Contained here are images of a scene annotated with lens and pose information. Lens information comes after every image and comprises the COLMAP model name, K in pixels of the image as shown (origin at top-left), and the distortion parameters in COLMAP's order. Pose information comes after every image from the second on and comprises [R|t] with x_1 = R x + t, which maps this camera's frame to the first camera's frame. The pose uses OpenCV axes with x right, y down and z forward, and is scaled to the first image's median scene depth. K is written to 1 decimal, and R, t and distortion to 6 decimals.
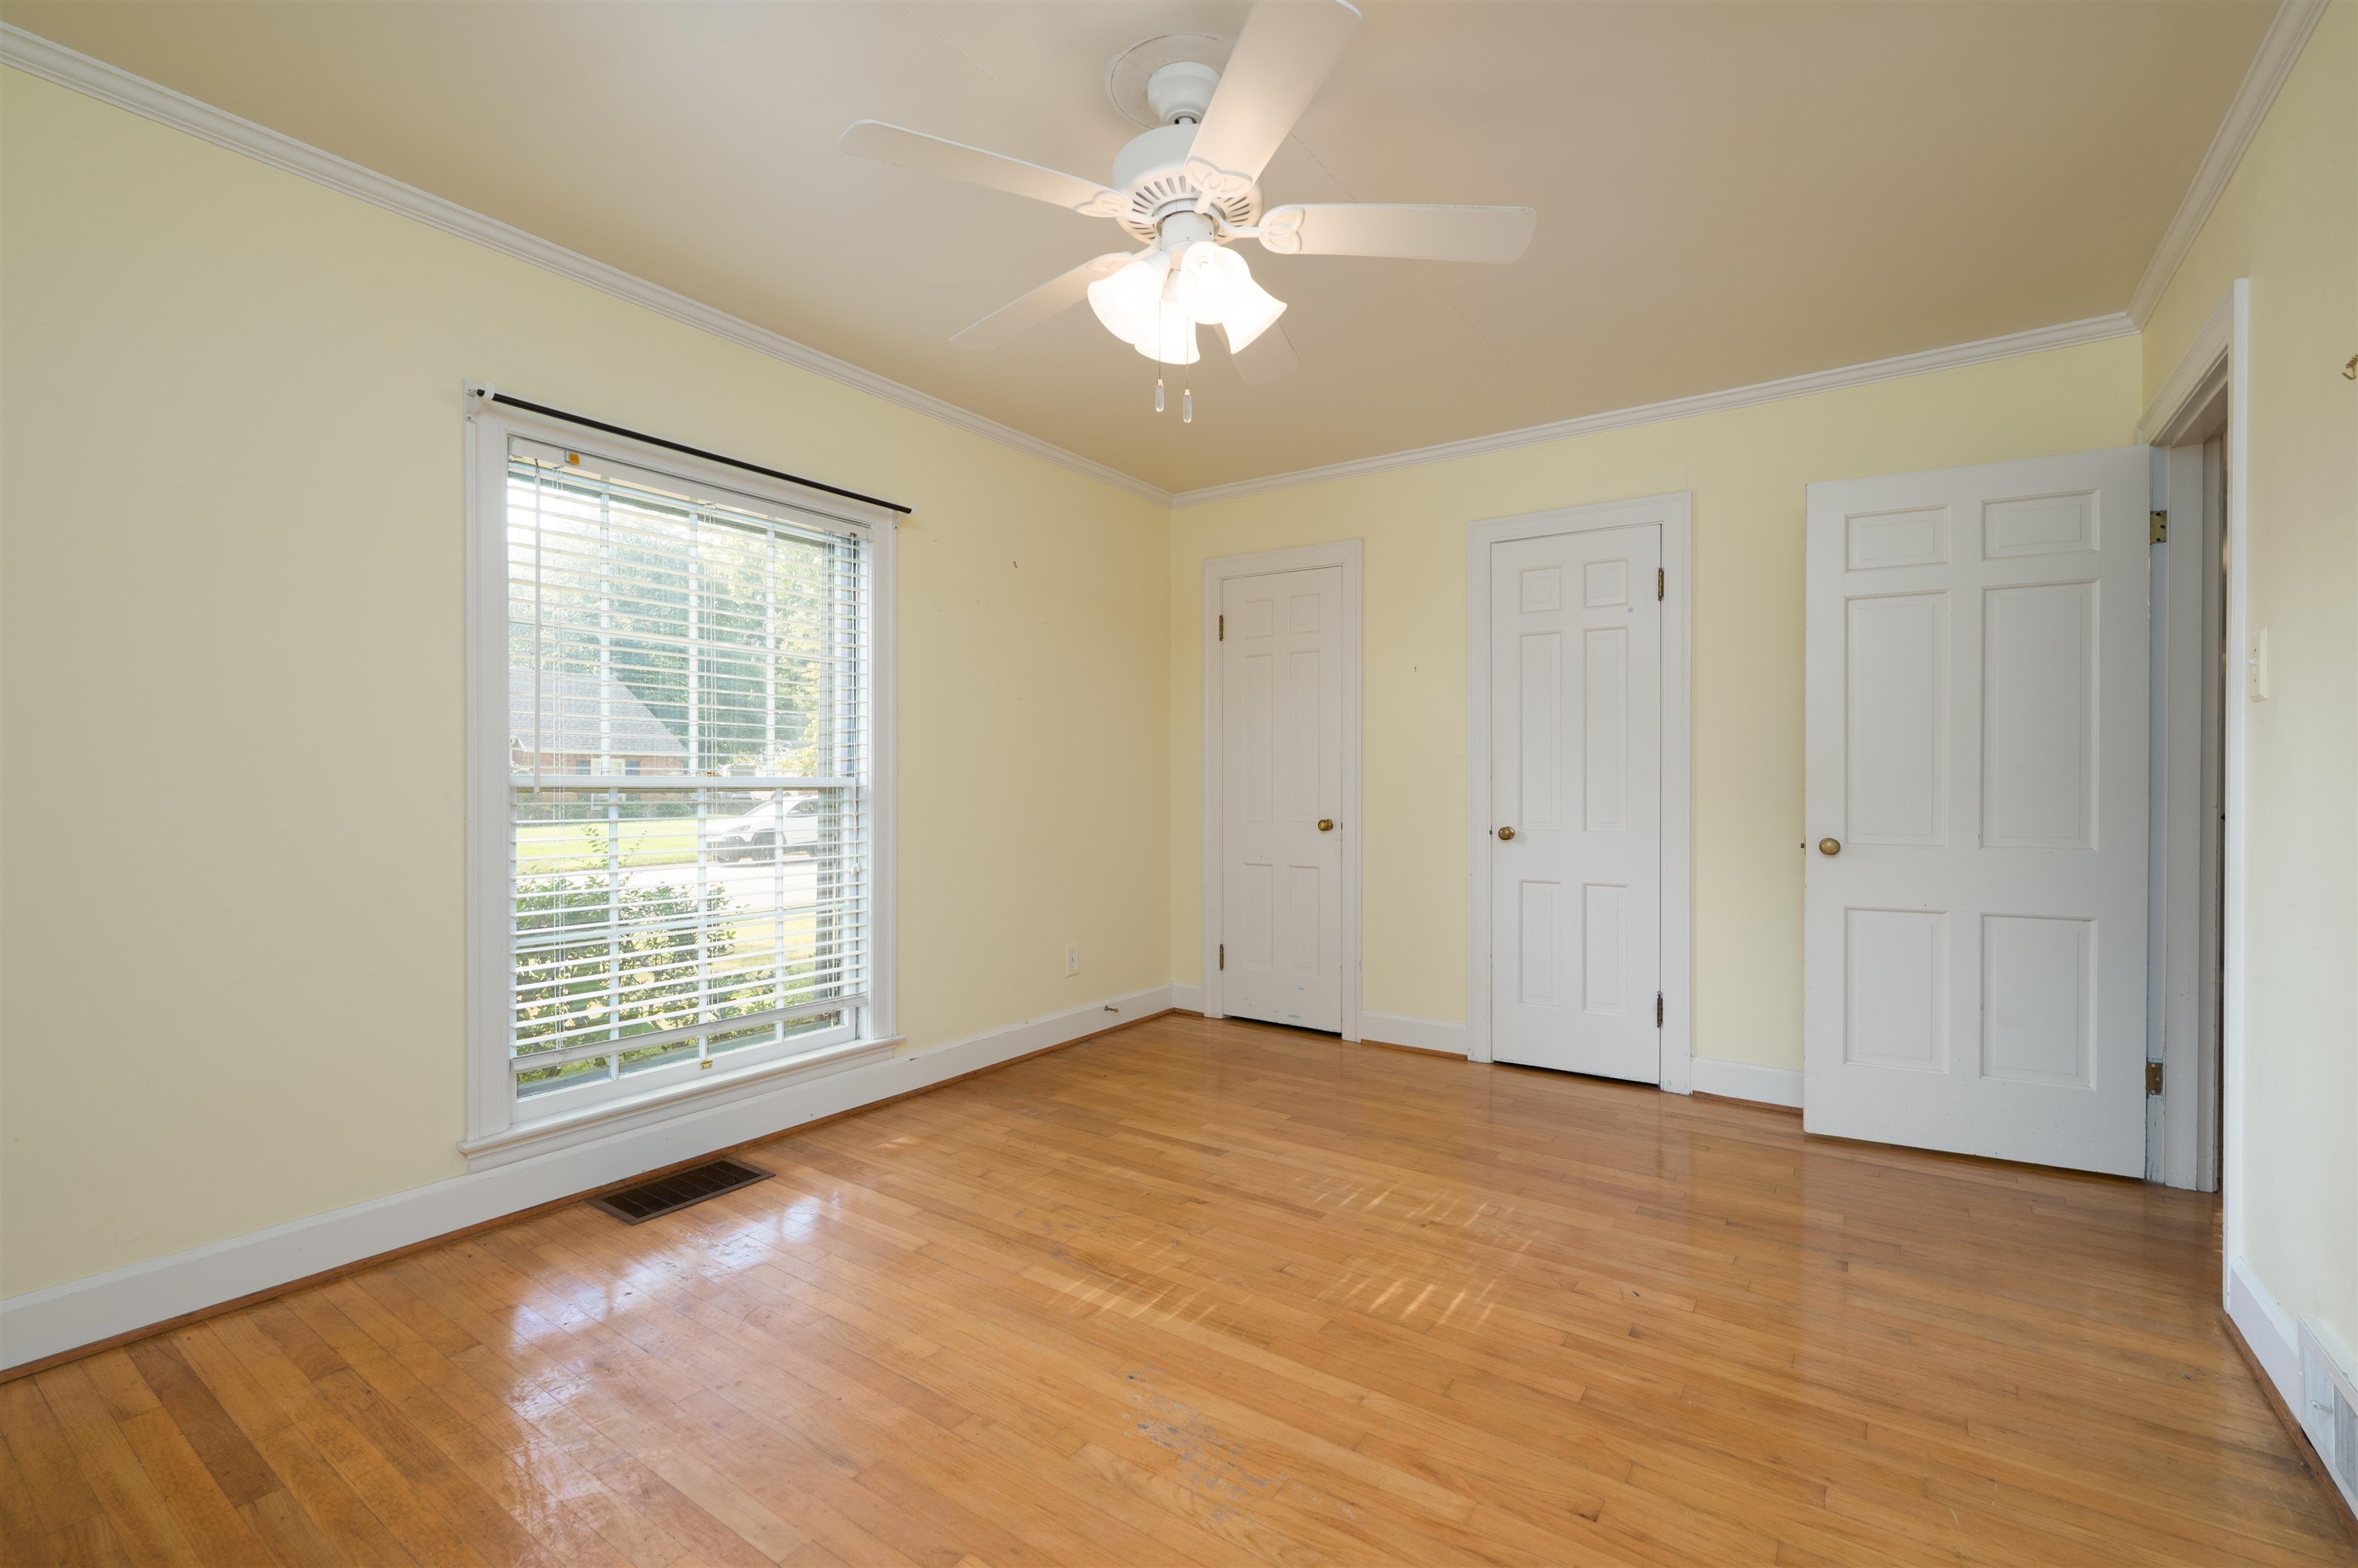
lens RADIAL K [[1046.2, 0, 1178.0], [0, 1046.2, 790.1], [0, 0, 1]] dist [-0.003320, 0.001113]
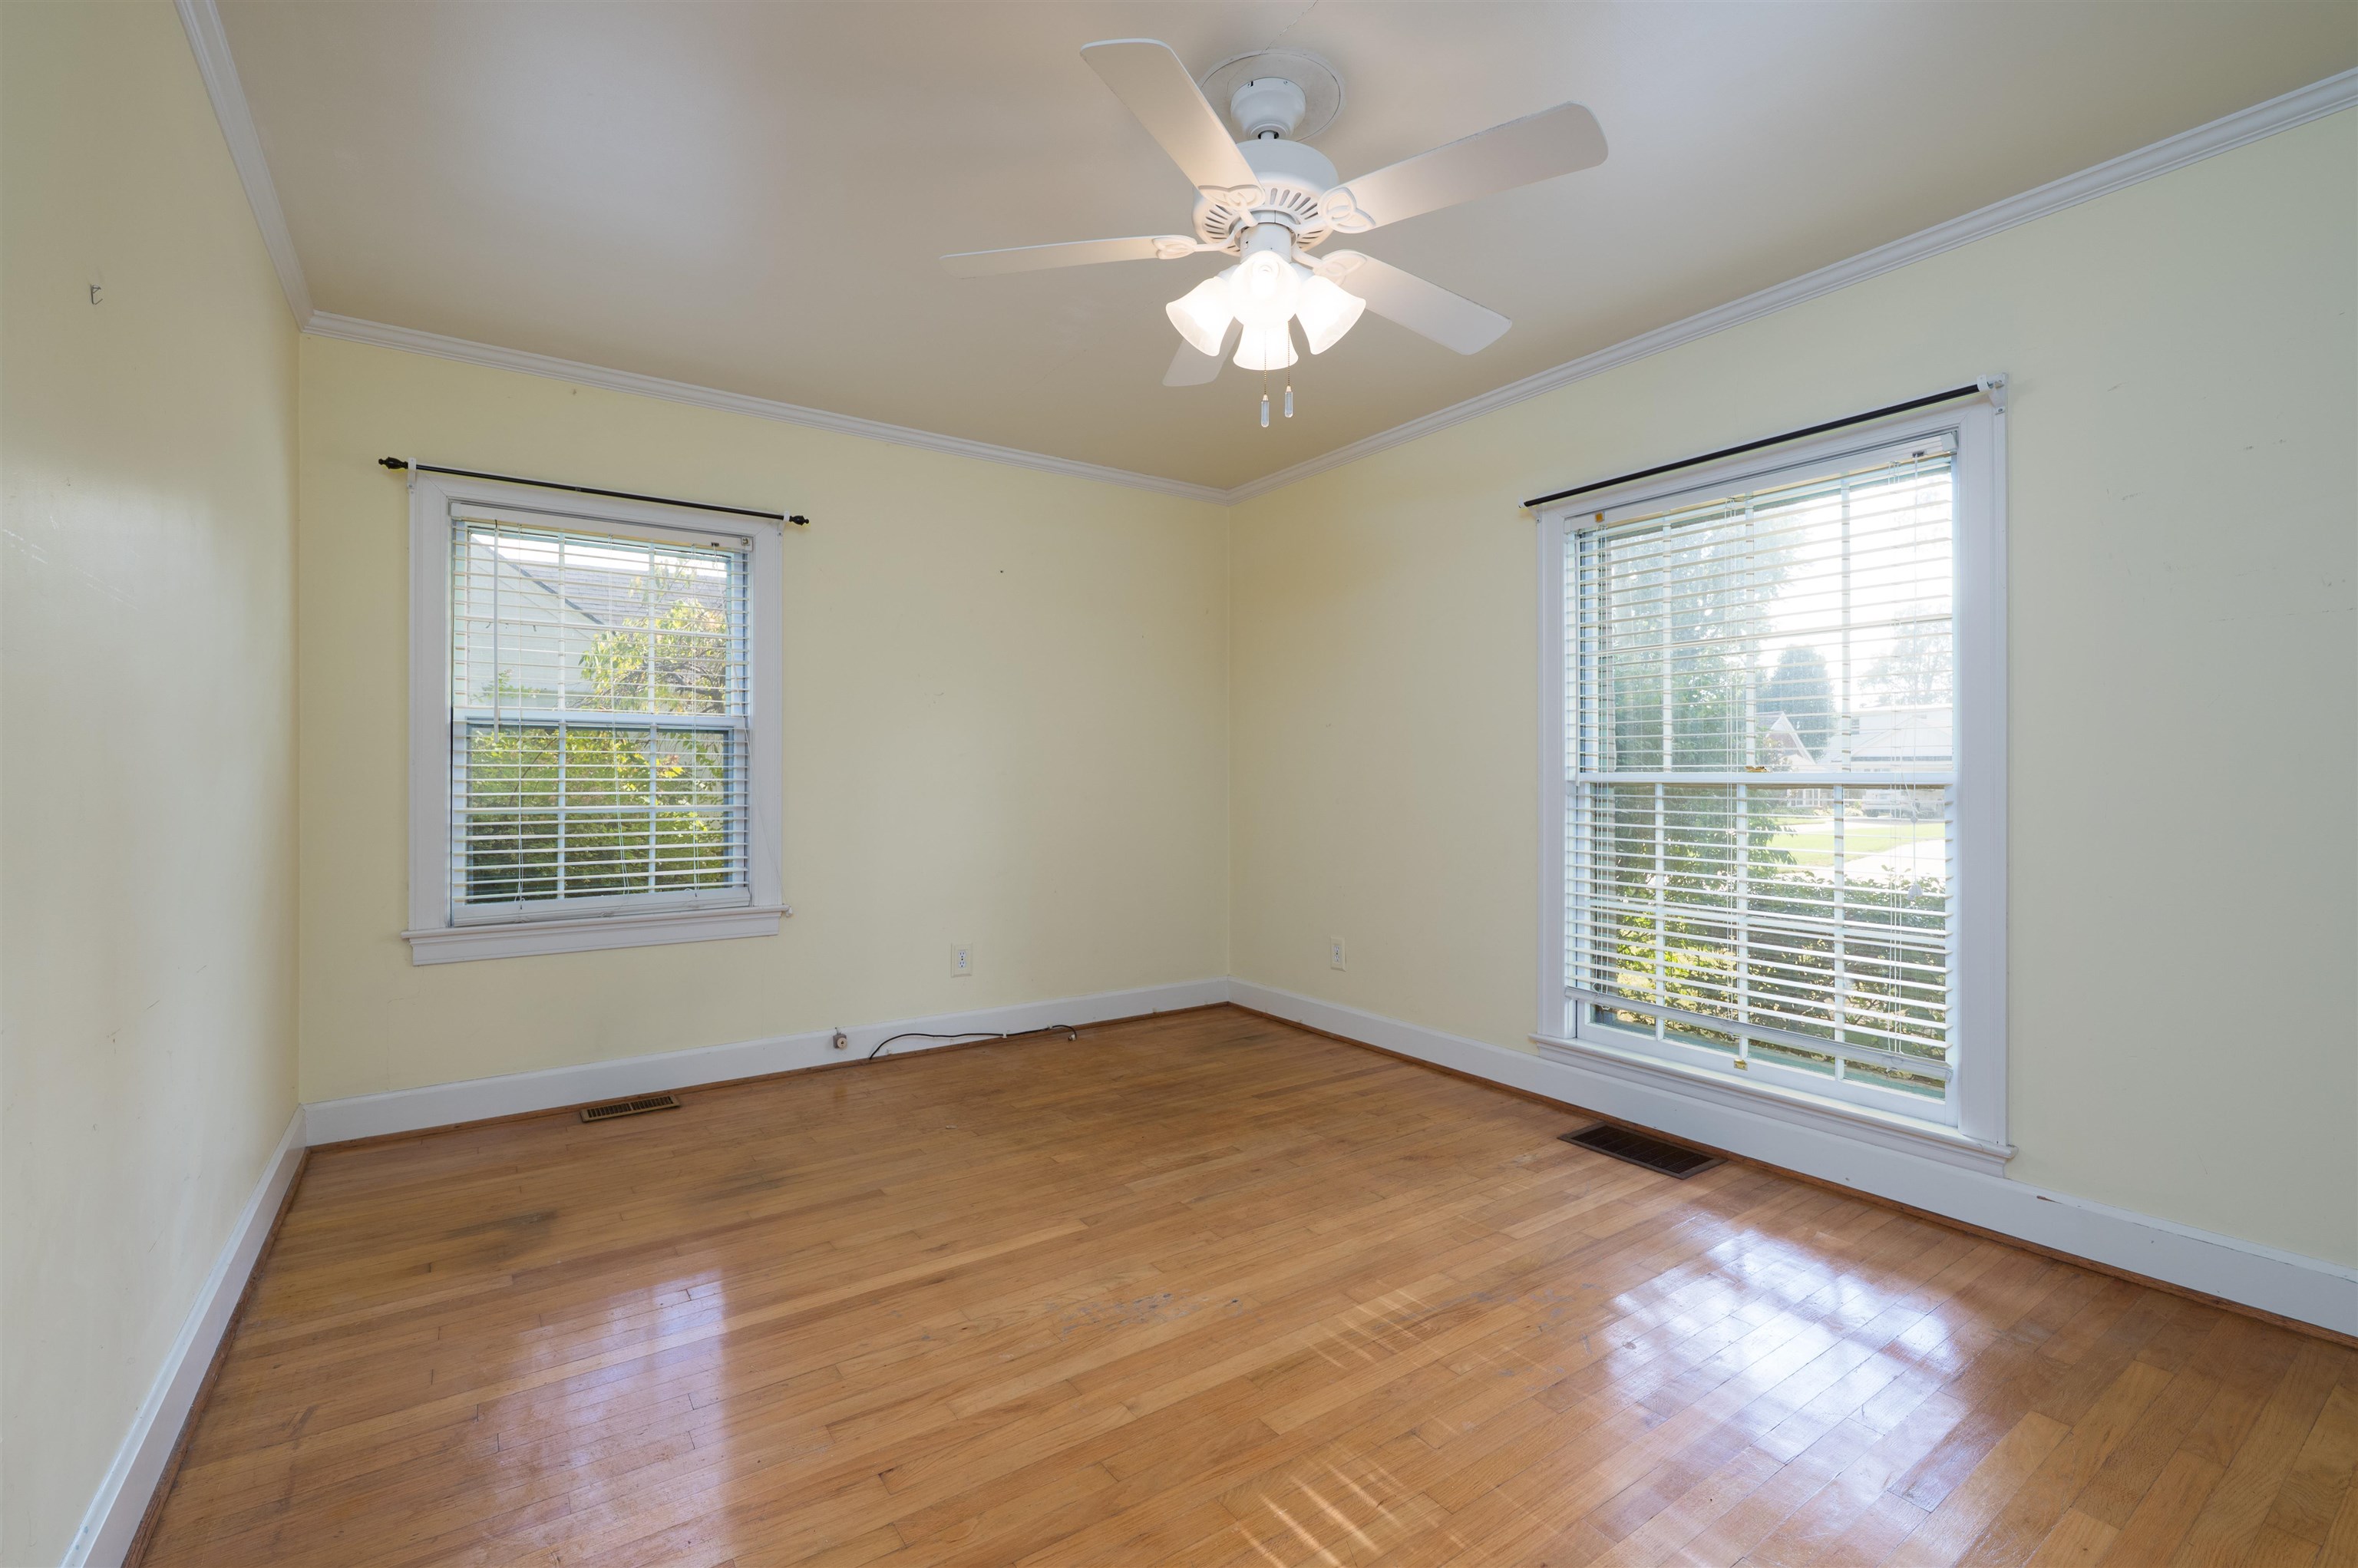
lens RADIAL K [[1046.2, 0, 1172.9], [0, 1046.2, 769.9], [0, 0, 1]] dist [-0.003320, 0.001113]
pose [[-0.357939, -0.000757, -0.933745, 0.663330], [-0.006922, 0.999974, 0.001843, -0.014504], [0.933719, 0.007123, -0.357935, 0.848947]]
